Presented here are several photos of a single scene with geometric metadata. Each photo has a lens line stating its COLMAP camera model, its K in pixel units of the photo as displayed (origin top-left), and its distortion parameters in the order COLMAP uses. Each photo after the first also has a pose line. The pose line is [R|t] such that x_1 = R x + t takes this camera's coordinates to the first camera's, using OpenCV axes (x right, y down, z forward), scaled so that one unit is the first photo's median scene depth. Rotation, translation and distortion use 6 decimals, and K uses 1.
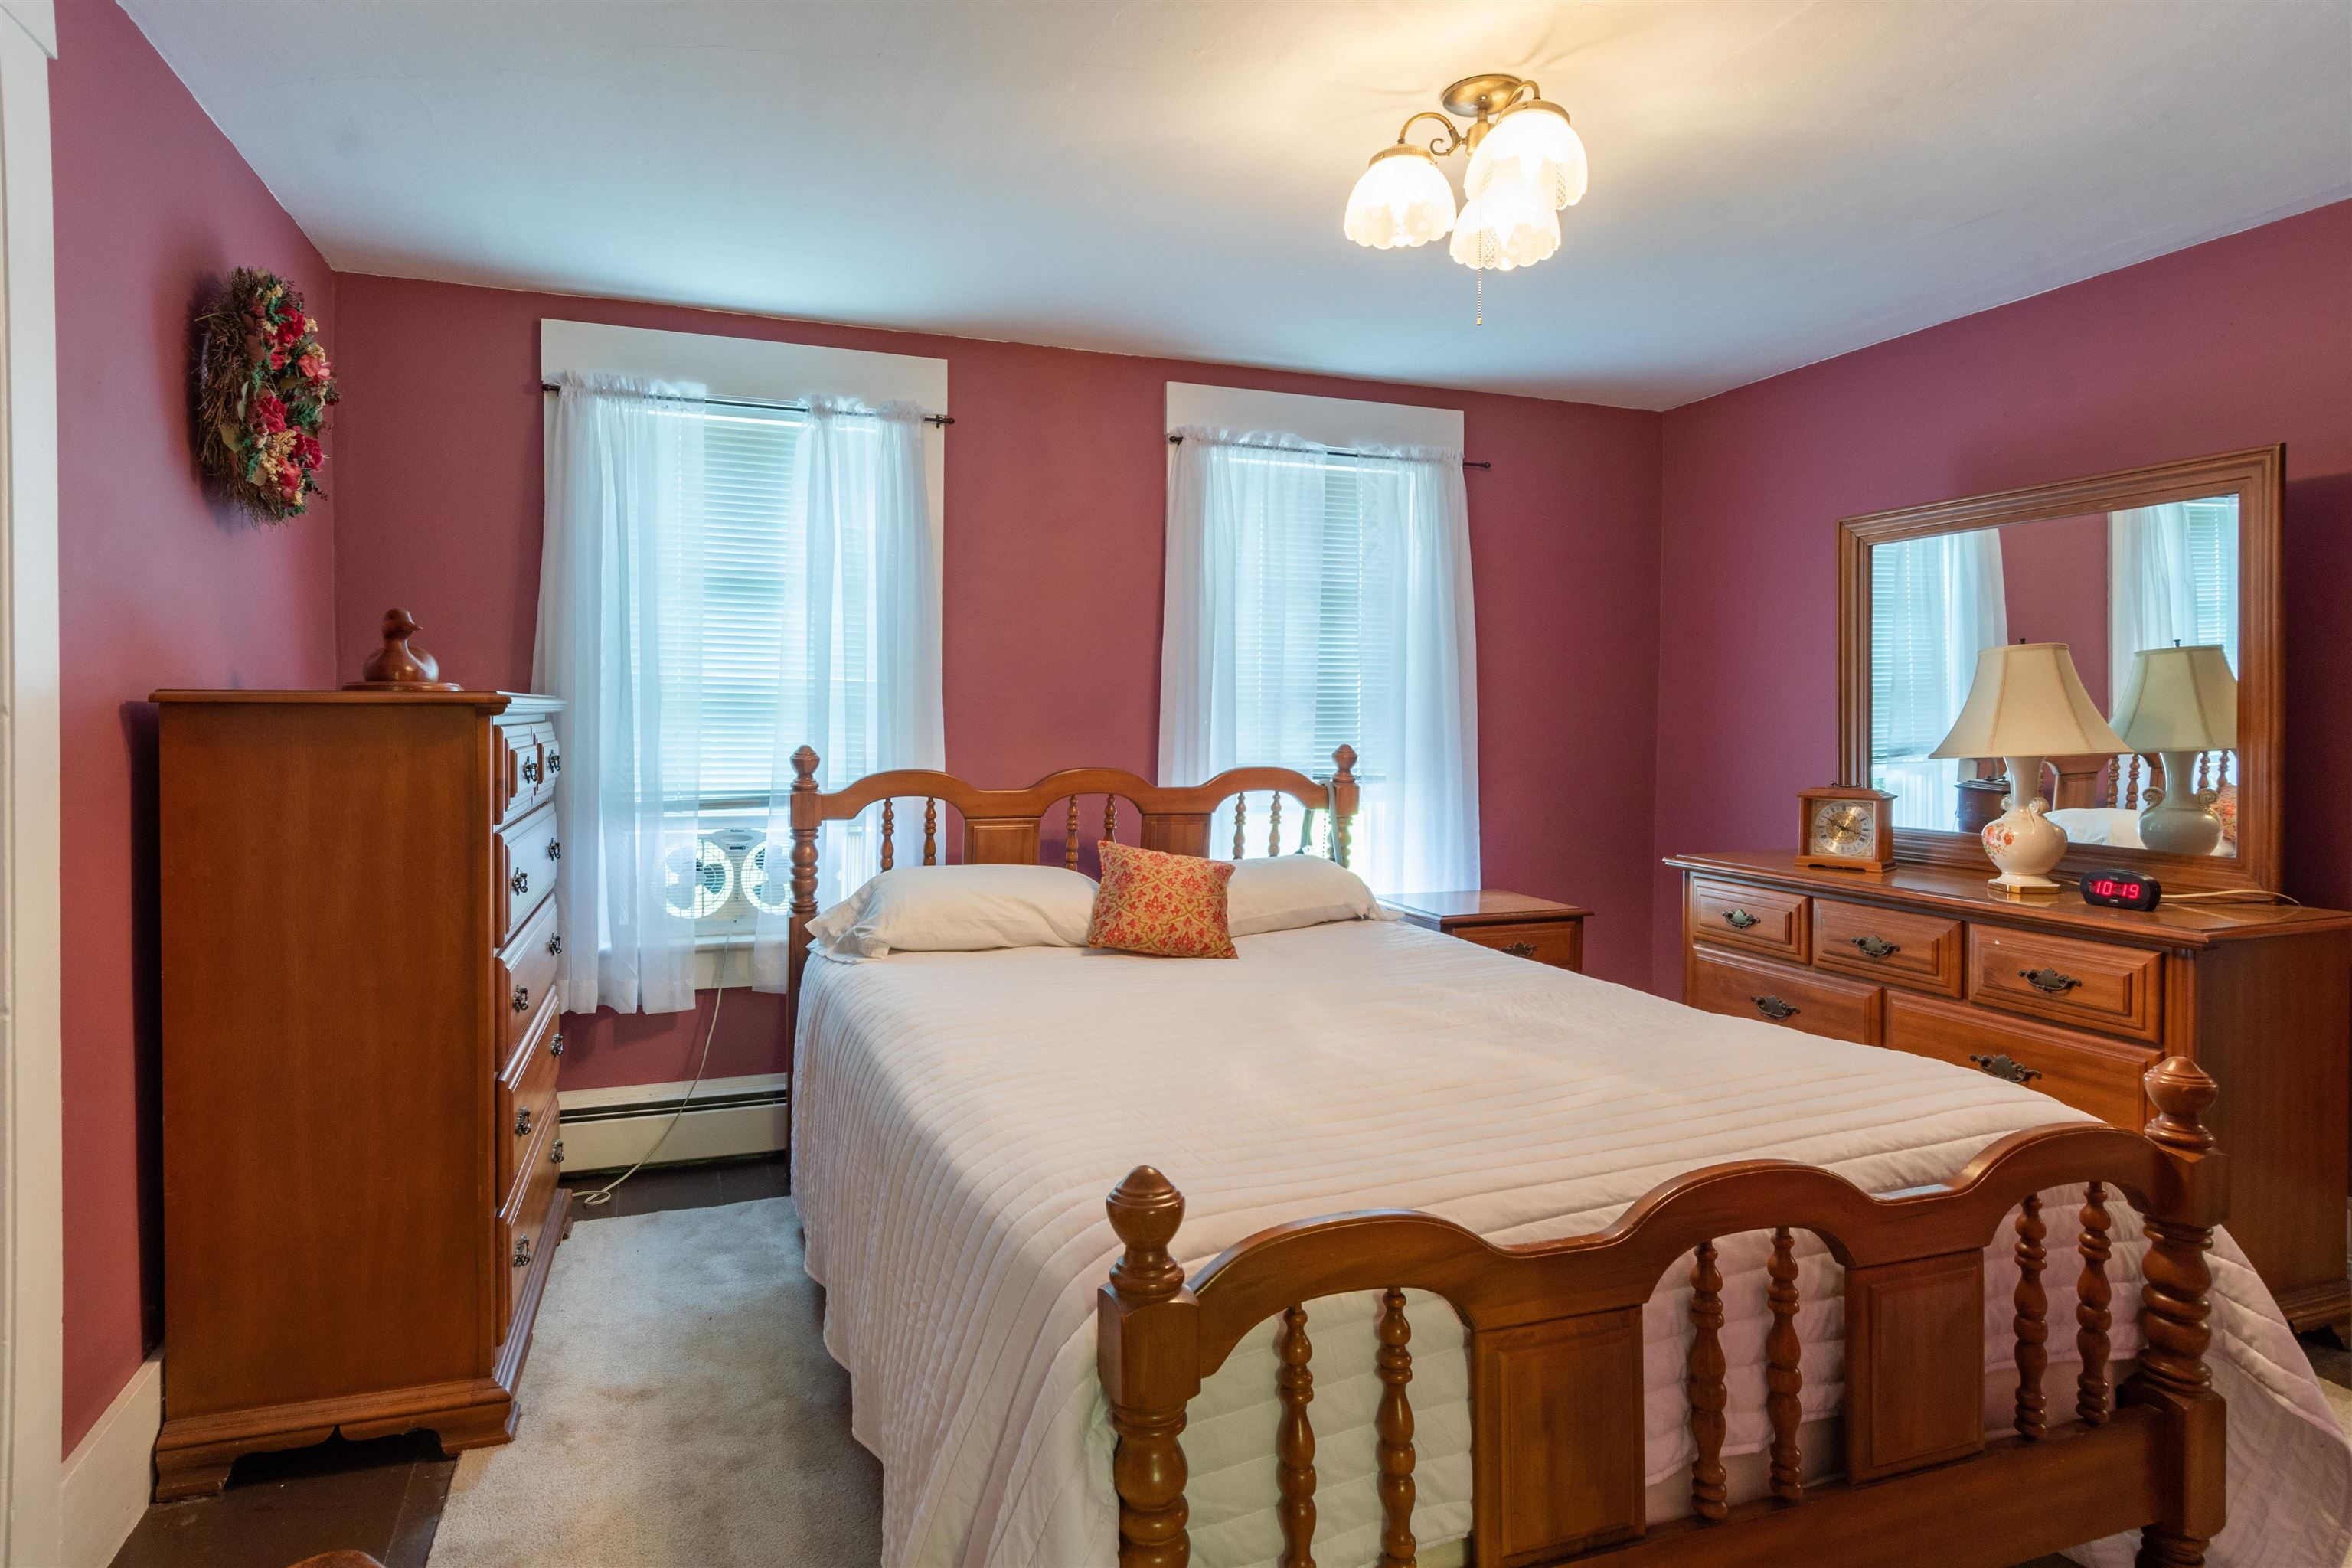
lens RADIAL K [[1279.6, 0, 1175.9], [0, 1279.6, 770.5], [0, 0, 1]] dist [0.002542, -0.002242]
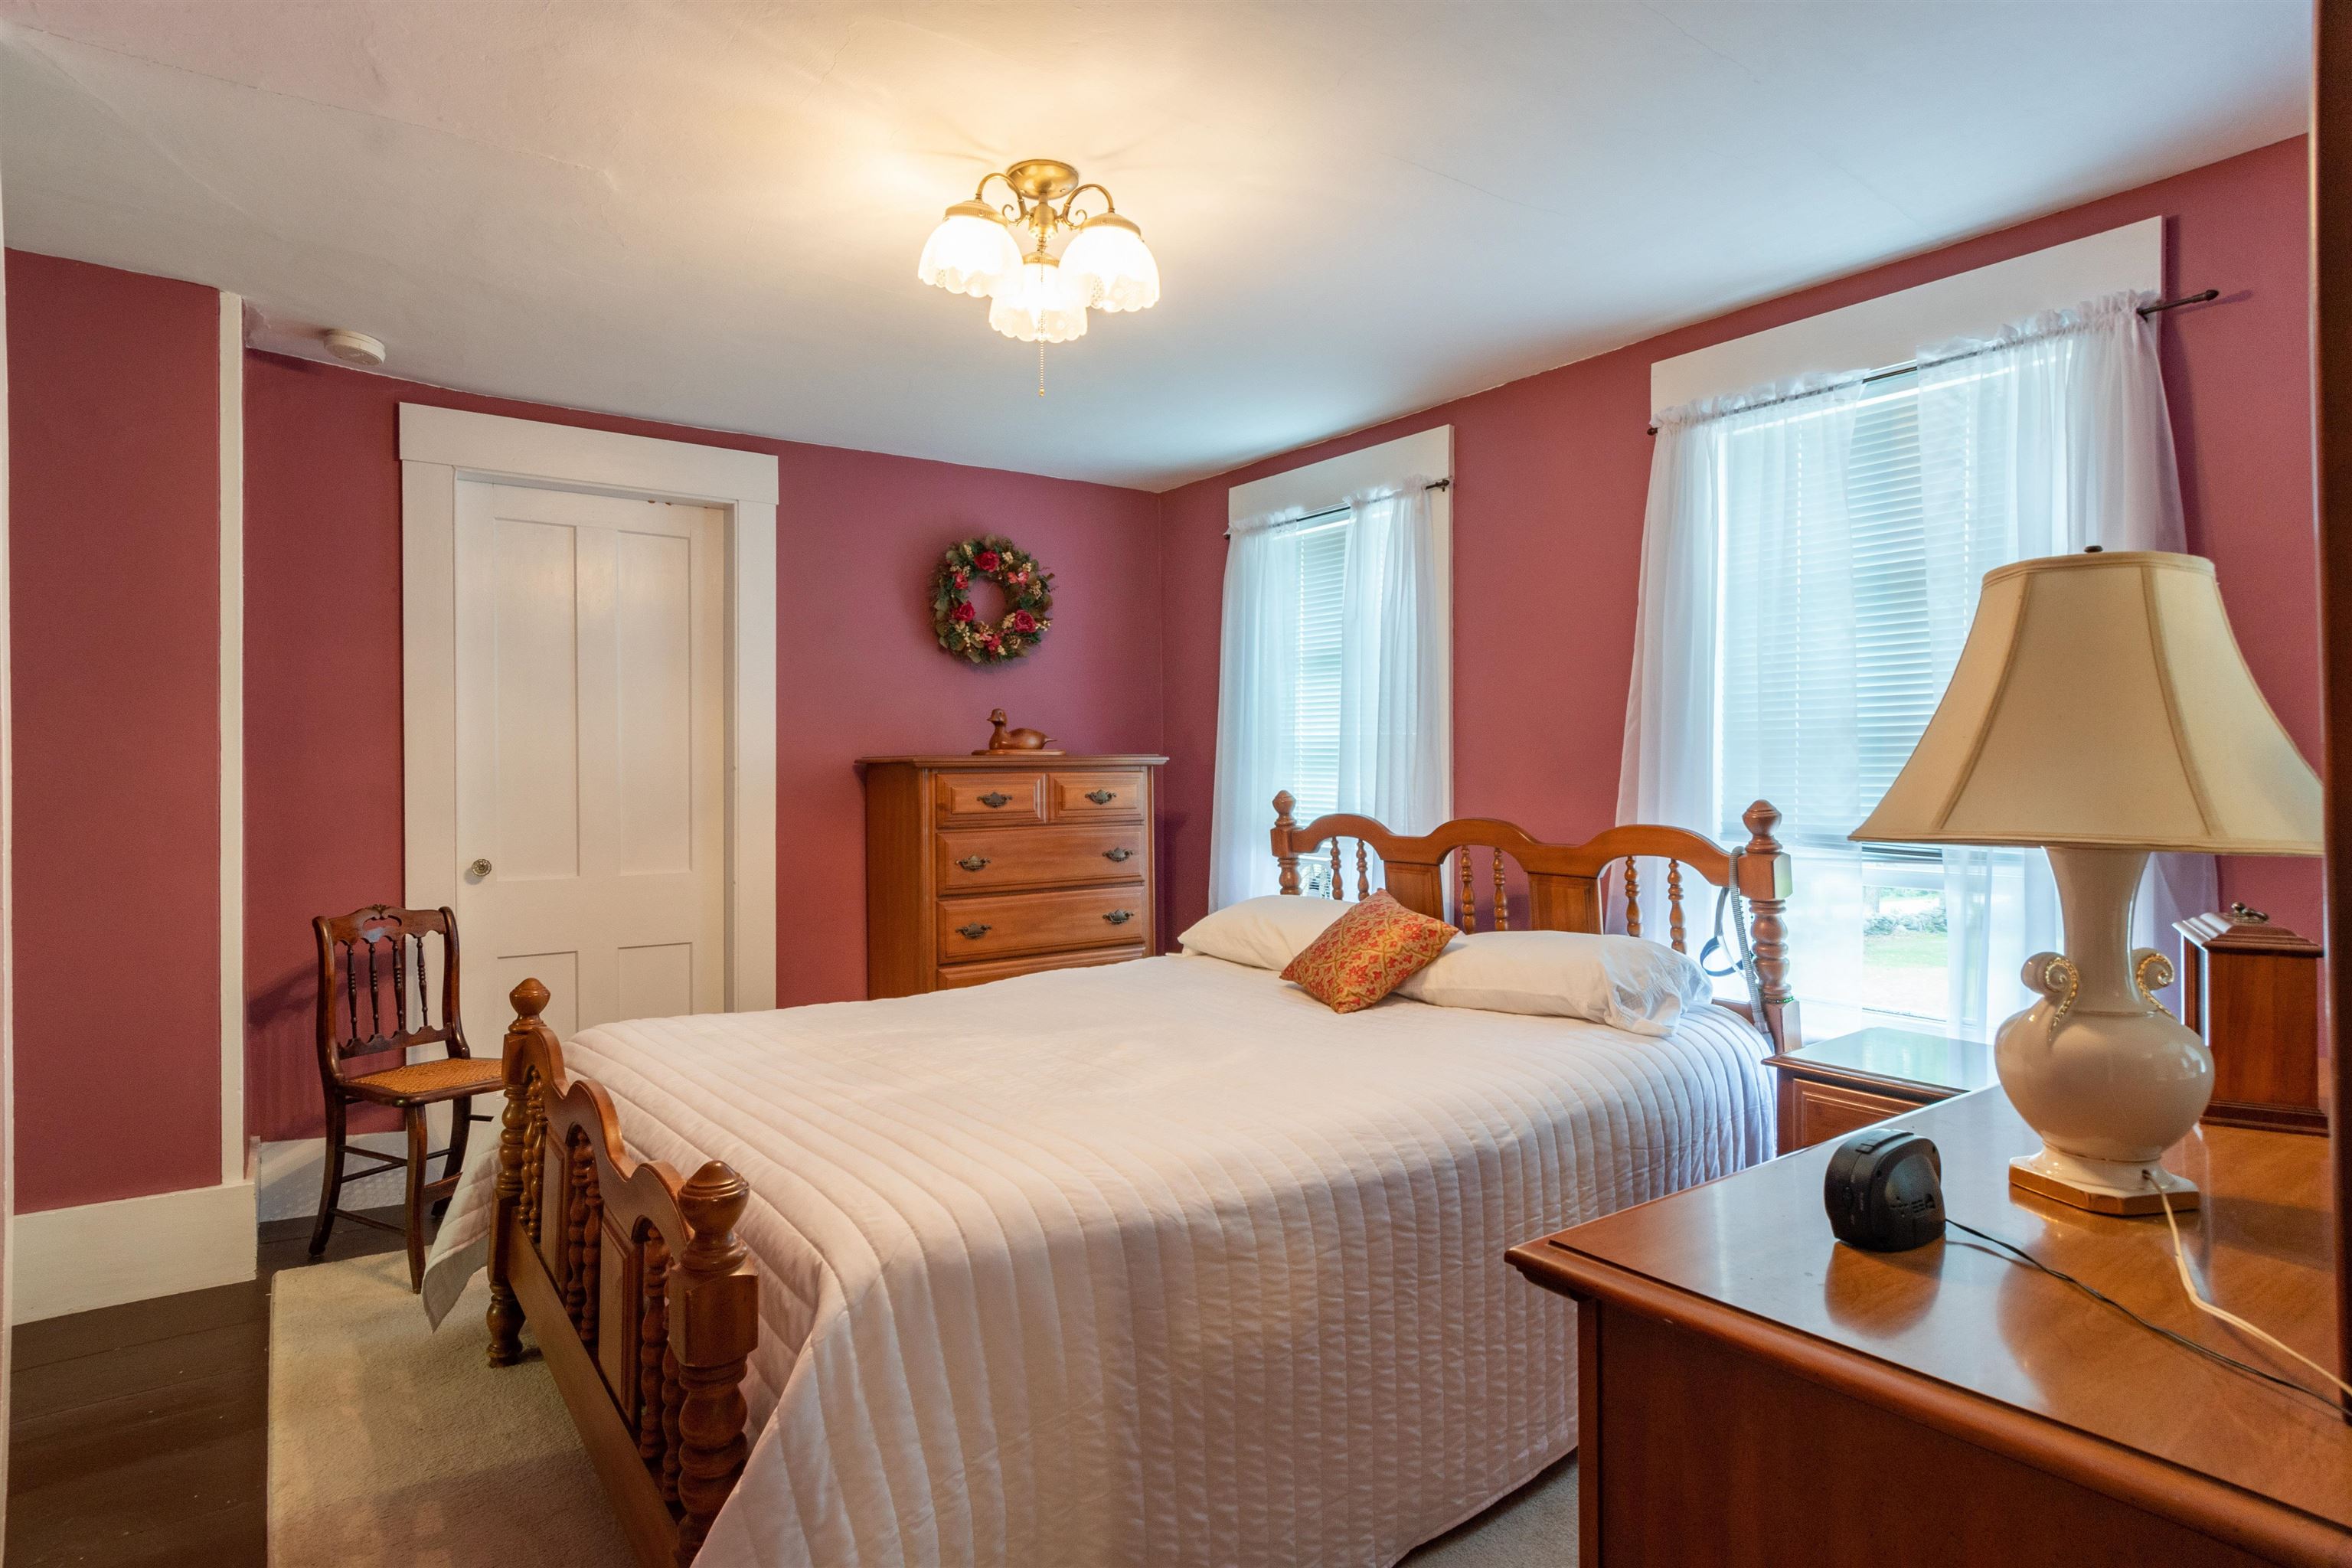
lens RADIAL K [[1279.6, 0, 1175.9], [0, 1279.6, 770.5], [0, 0, 1]] dist [0.002542, -0.002242]
pose [[0.257066, 0.000255, -0.966394, 0.792053], [-0.025409, 0.999656, -0.006495, -0.025436], [0.966060, 0.026225, 0.256984, 0.531673]]
